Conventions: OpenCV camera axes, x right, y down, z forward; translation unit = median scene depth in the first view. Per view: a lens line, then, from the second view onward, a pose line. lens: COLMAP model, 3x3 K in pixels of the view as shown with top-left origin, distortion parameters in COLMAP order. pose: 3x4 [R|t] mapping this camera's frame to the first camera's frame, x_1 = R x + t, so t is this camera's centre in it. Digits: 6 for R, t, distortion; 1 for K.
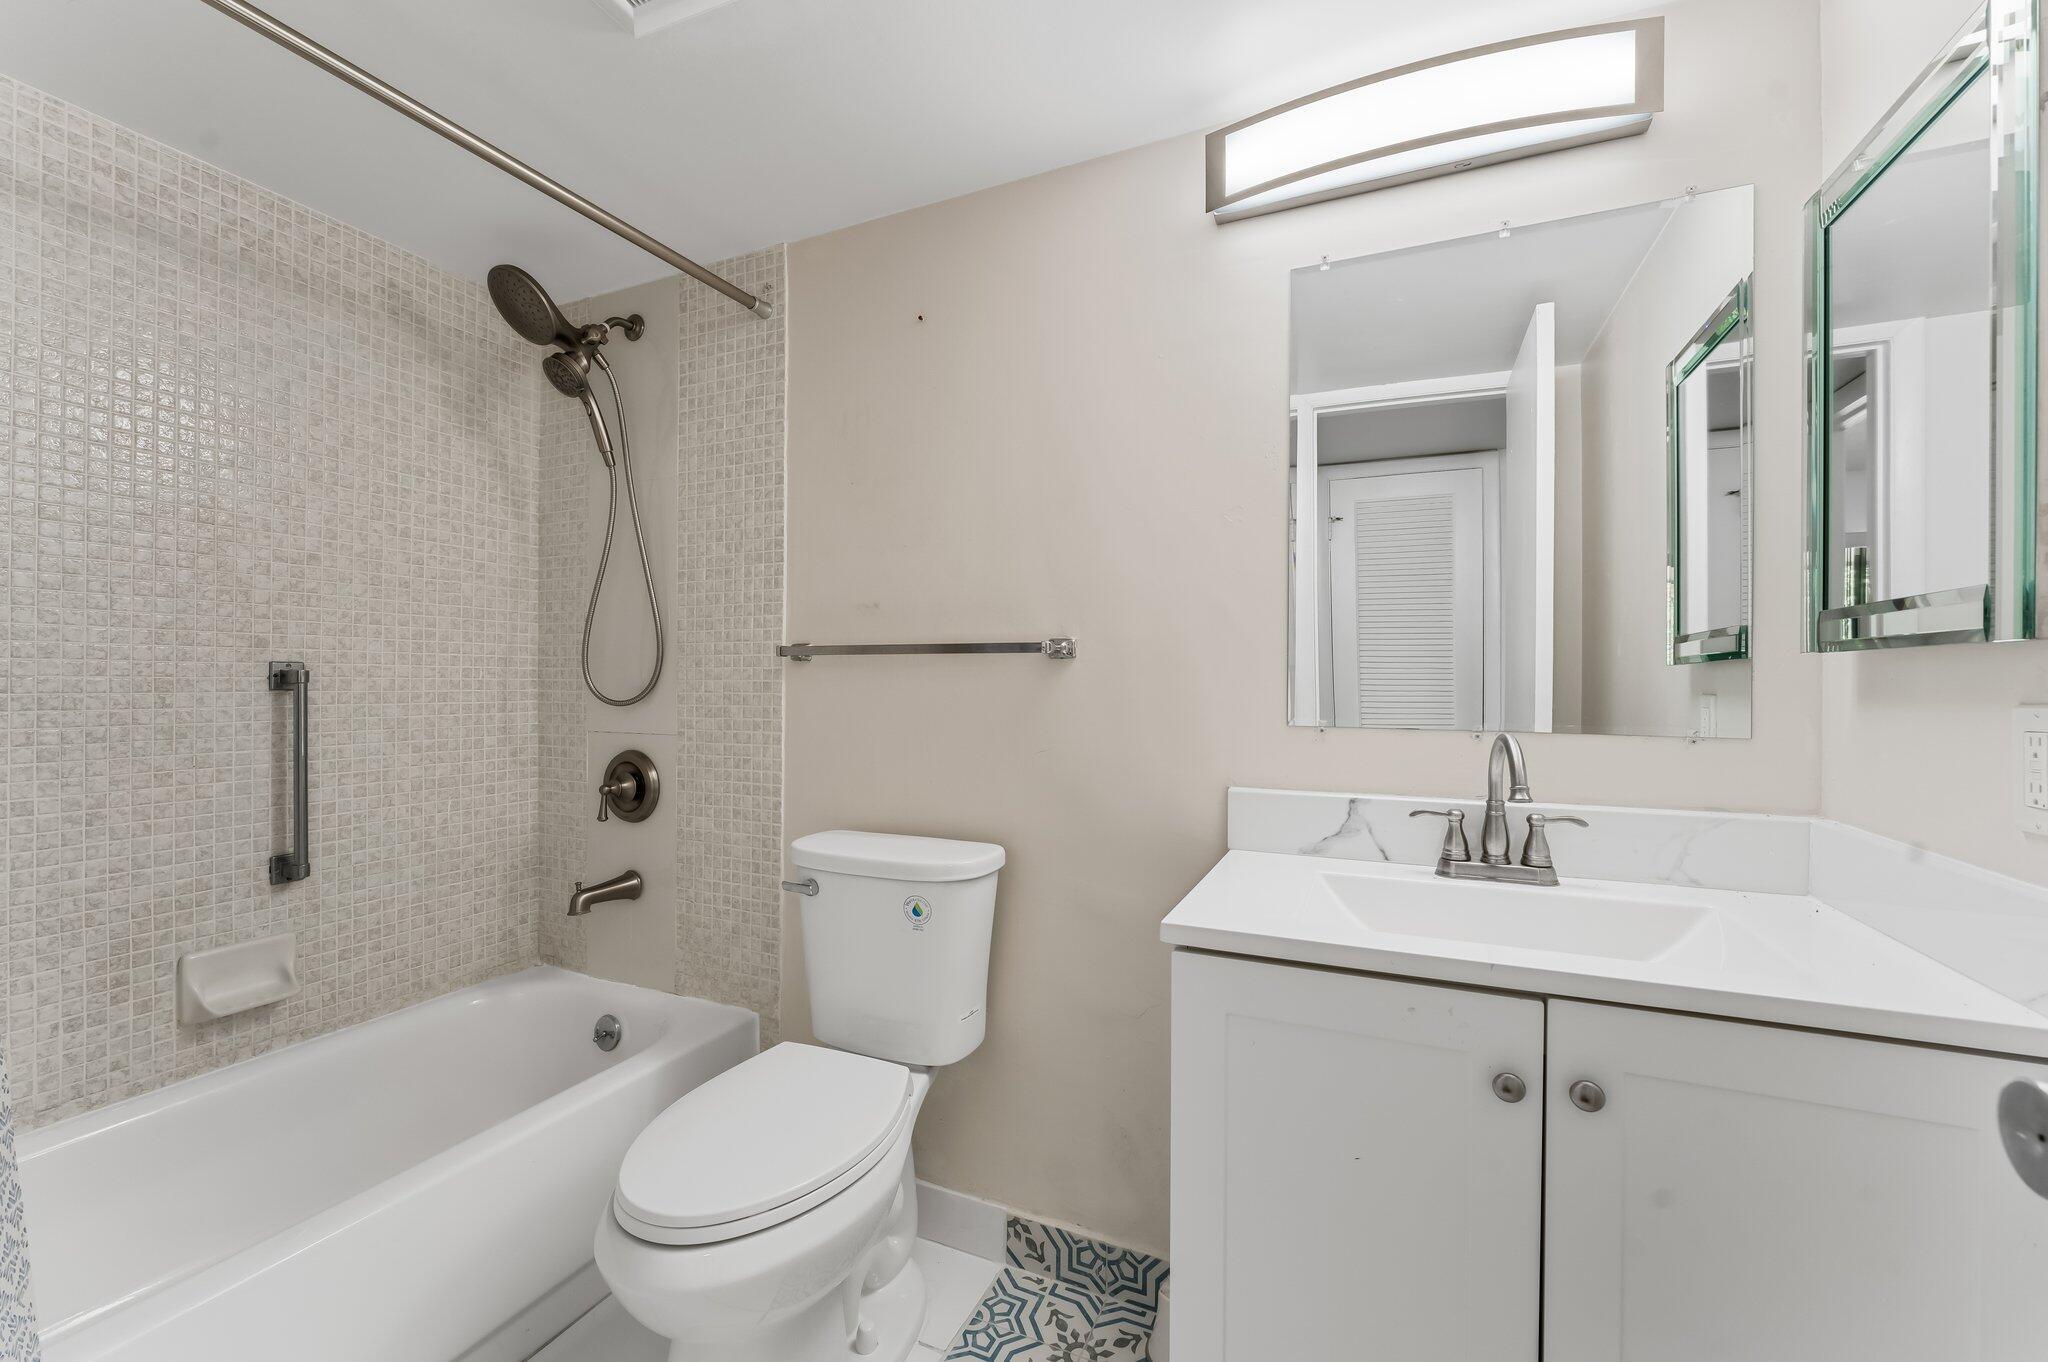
lens RADIAL K [[839.5, 0, 1025.3], [0, 839.5, 680.3], [0, 0, 1]] dist [0.003283, -0.000529]
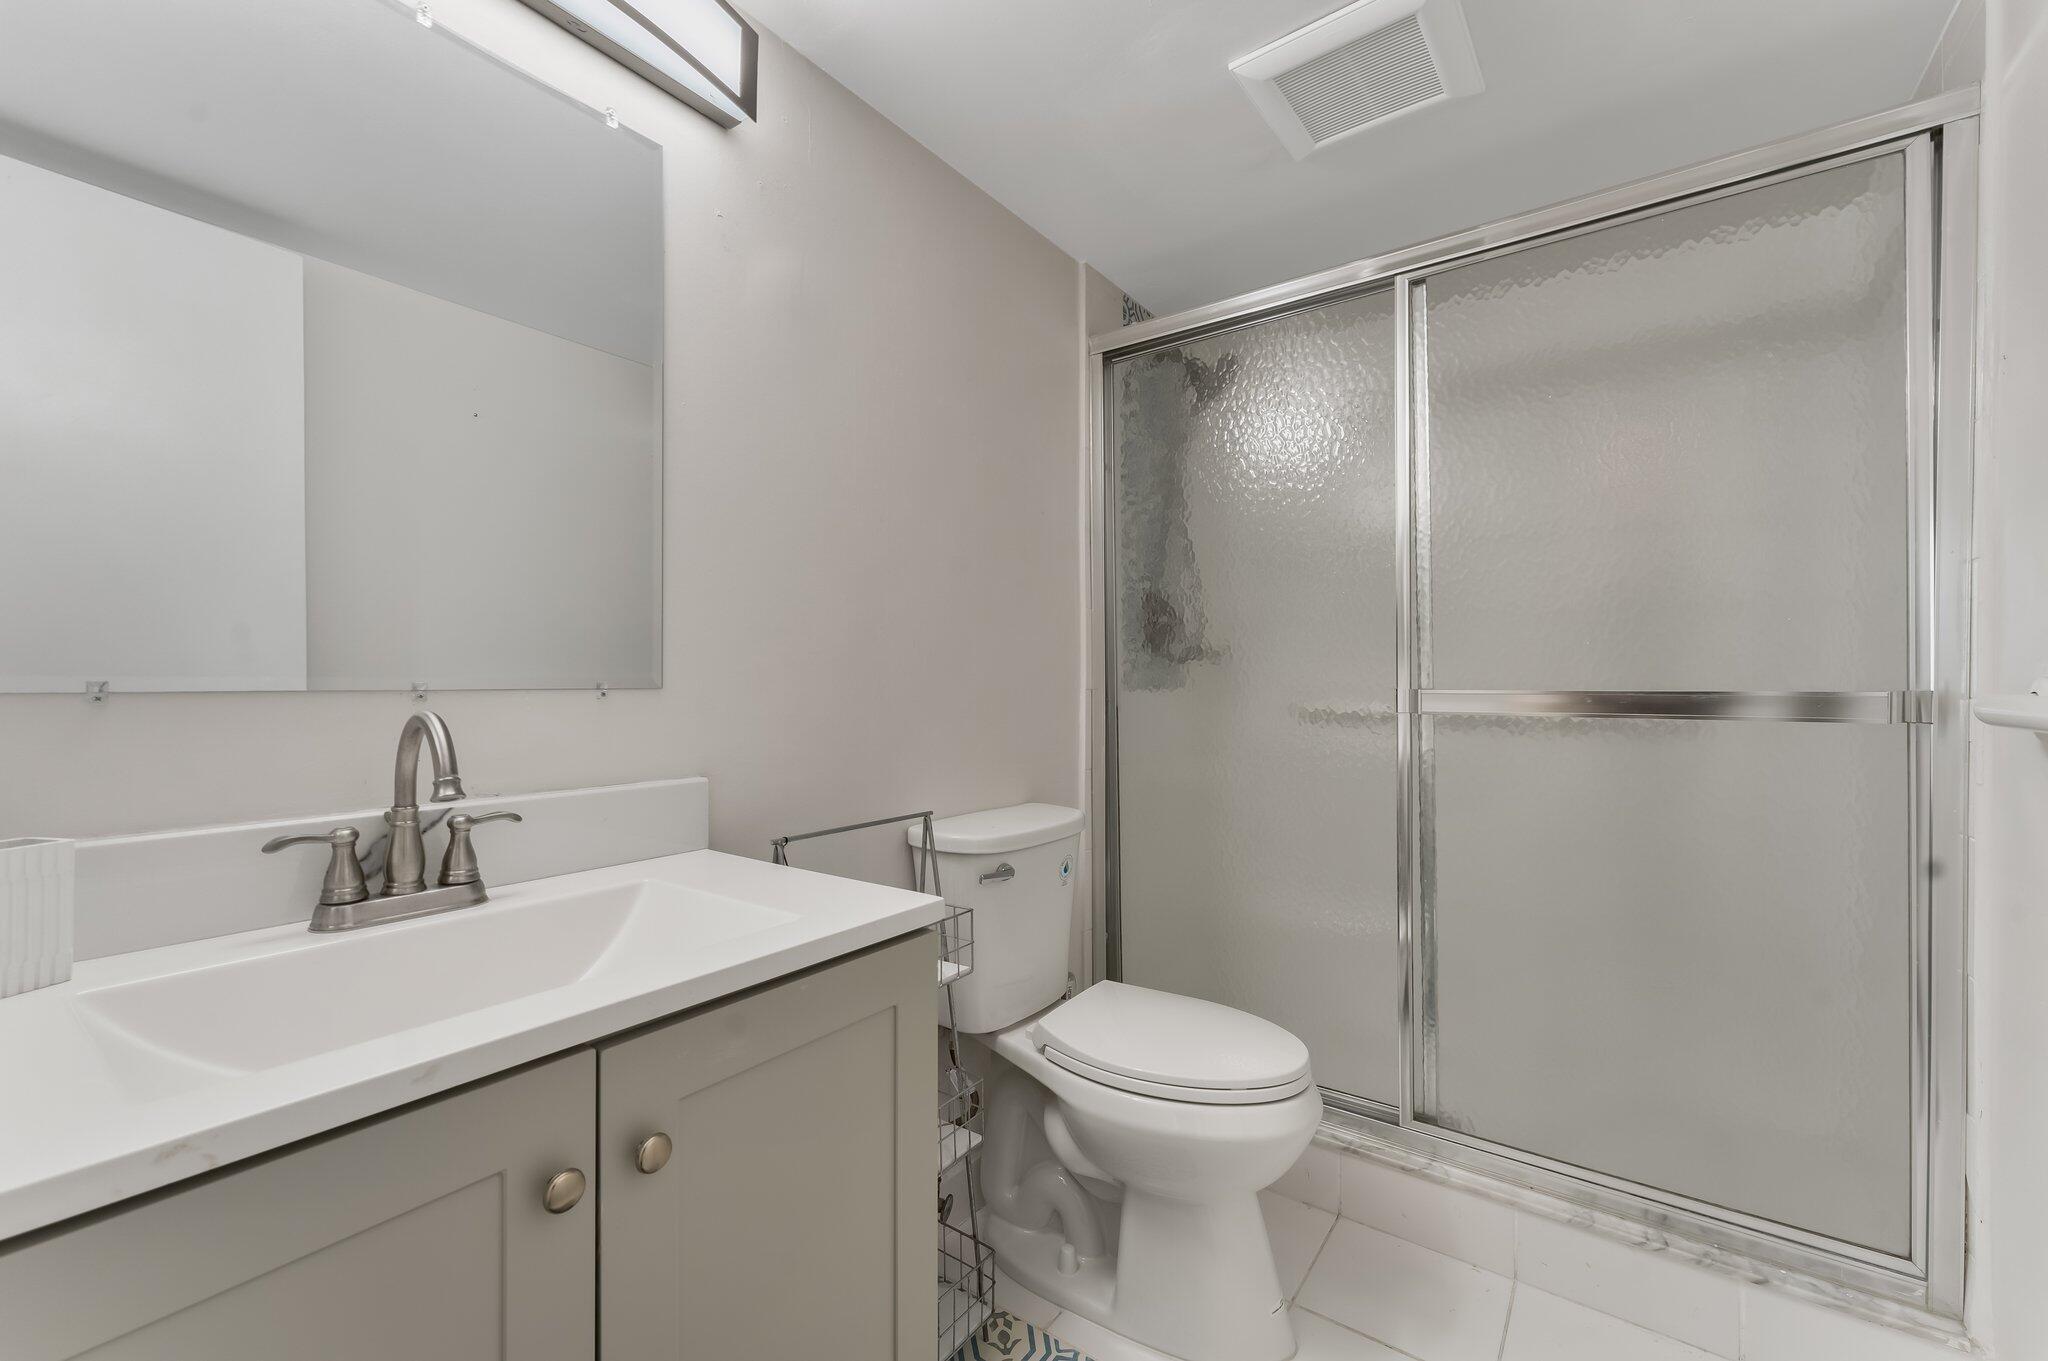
lens RADIAL K [[839.5, 0, 1022.9], [0, 839.5, 686.0], [0, 0, 1]] dist [0.003283, -0.000529]
pose [[0.218528, -0.005220, 0.975817, -0.006039], [-0.002257, 0.999980, 0.005855, 0.041093], [-0.975828, -0.003482, 0.218512, 0.357968]]
